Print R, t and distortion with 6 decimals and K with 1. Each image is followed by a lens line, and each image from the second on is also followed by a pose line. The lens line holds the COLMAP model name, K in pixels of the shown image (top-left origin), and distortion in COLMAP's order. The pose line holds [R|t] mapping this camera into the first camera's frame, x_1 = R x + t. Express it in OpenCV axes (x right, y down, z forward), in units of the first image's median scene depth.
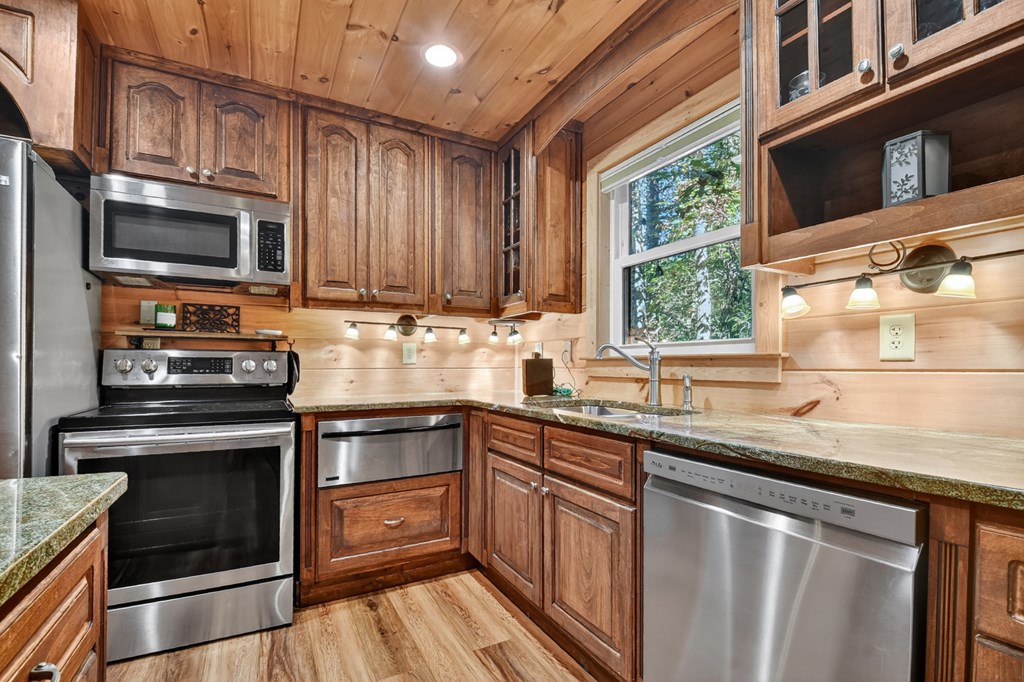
lens RADIAL K [[462.3, 0, 504.2], [0, 462.3, 366.5], [0, 0, 1]] dist [0.014145, -0.021783]
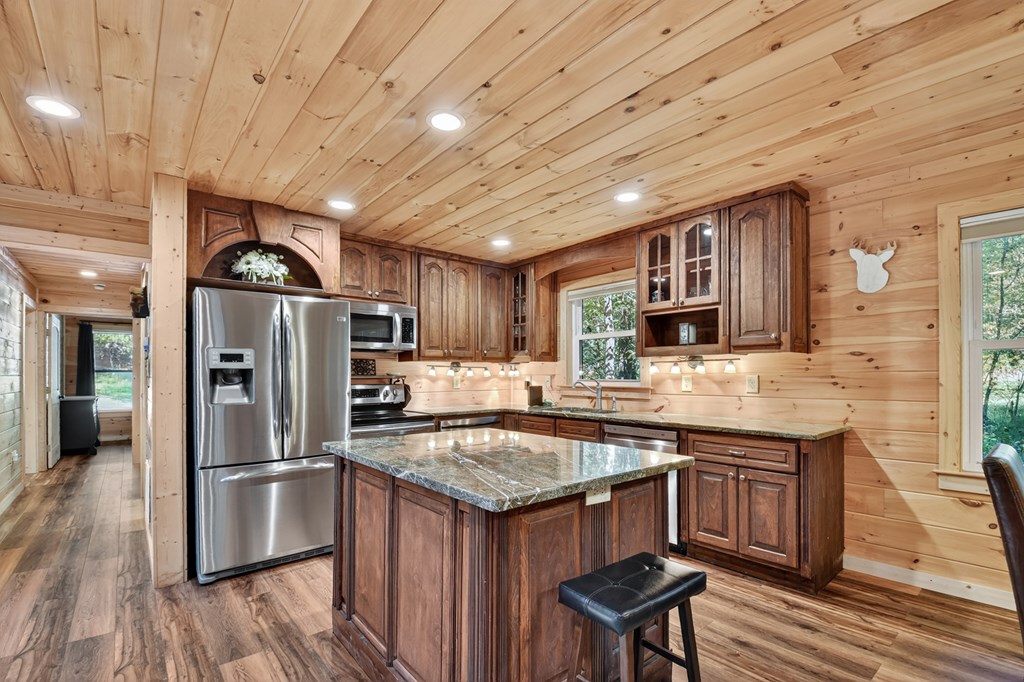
lens RADIAL K [[462.3, 0, 505.2], [0, 462.3, 378.6], [0, 0, 1]] dist [0.014145, -0.021783]
pose [[0.978684, -0.010817, 0.205088, -0.490279], [0.008824, 0.999905, 0.010628, -0.077213], [-0.205184, -0.008592, 0.978686, -0.922692]]
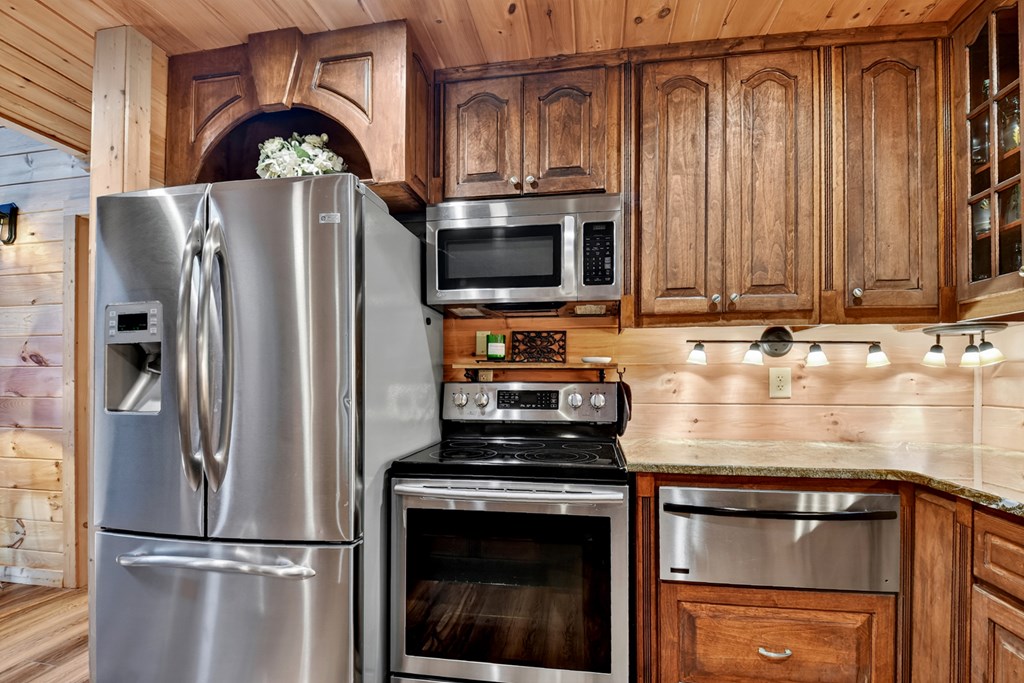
lens RADIAL K [[462.3, 0, 516.3], [0, 462.3, 377.4], [0, 0, 1]] dist [0.014145, -0.021783]
pose [[0.804532, -0.000804, -0.593908, -0.142638], [0.003861, 0.999985, 0.003877, -0.050153], [0.593896, -0.005412, 0.804523, 0.270948]]
